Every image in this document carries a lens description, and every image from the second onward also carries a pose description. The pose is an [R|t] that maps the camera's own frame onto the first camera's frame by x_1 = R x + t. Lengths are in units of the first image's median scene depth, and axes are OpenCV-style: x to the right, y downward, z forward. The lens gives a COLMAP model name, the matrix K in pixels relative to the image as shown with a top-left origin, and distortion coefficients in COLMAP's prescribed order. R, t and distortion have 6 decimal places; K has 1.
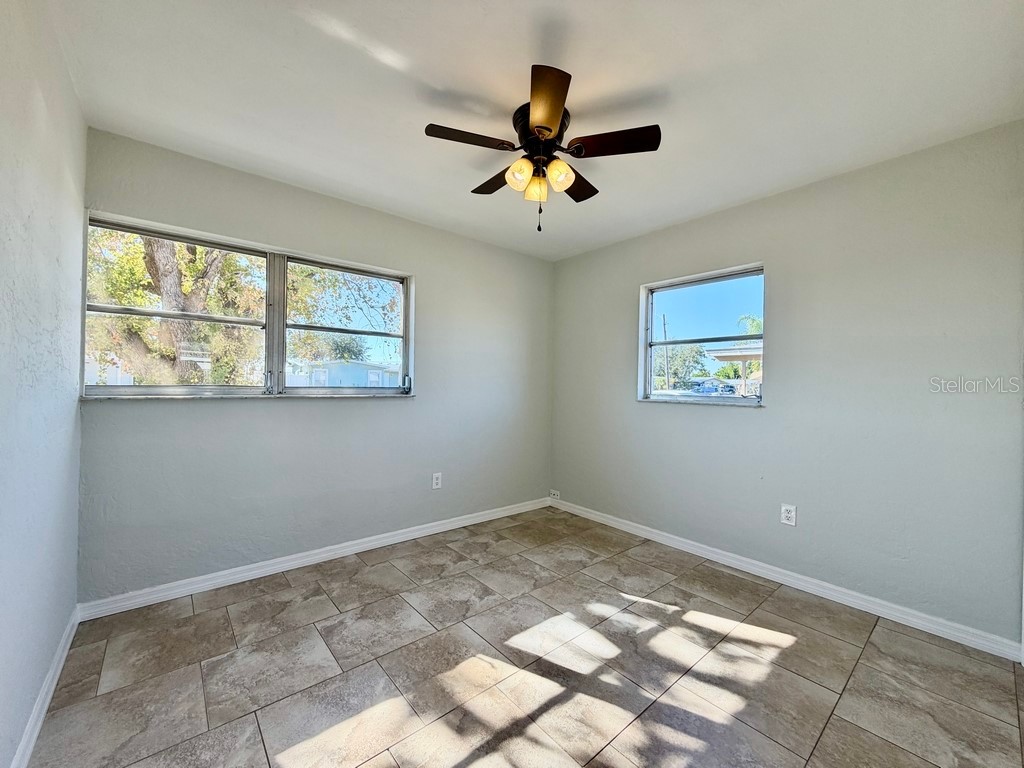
lens RADIAL K [[407.8, 0, 509.3], [0, 407.8, 383.3], [0, 0, 1]] dist [-0.000114, 0.000333]
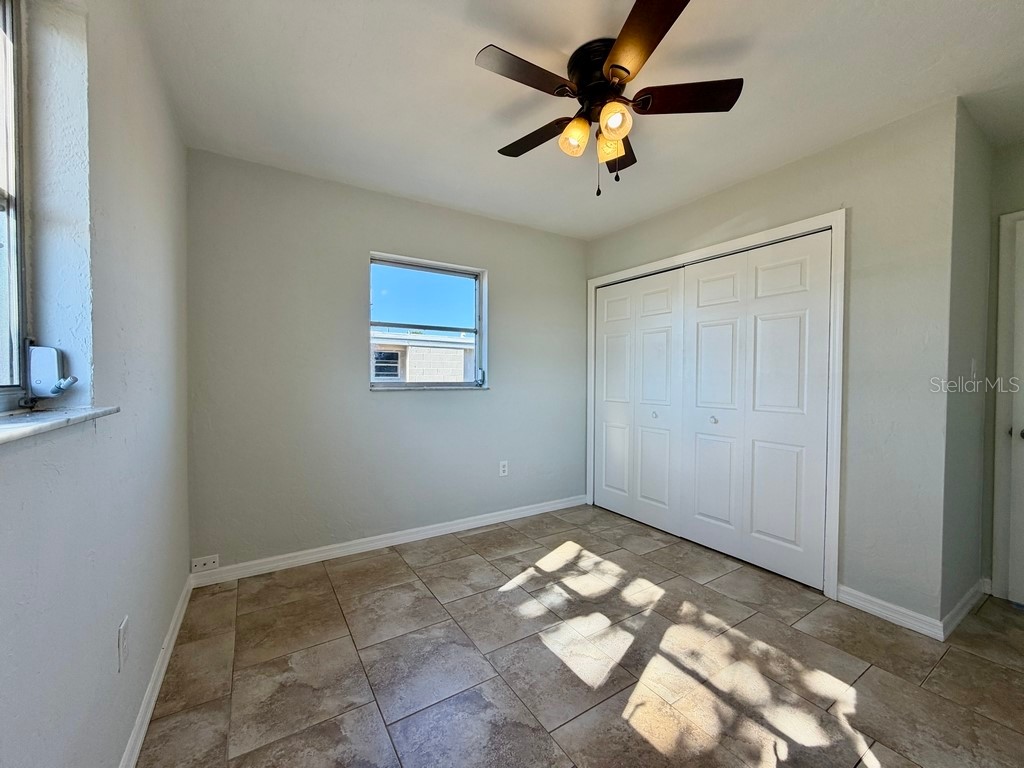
lens RADIAL K [[407.8, 0, 509.3], [0, 407.8, 383.3], [0, 0, 1]] dist [-0.000114, 0.000333]
pose [[0.144249, -0.035831, 0.988892, -0.632431], [-0.001814, 0.999333, 0.036474, -0.004832], [-0.989540, -0.007055, 0.144088, 0.812474]]
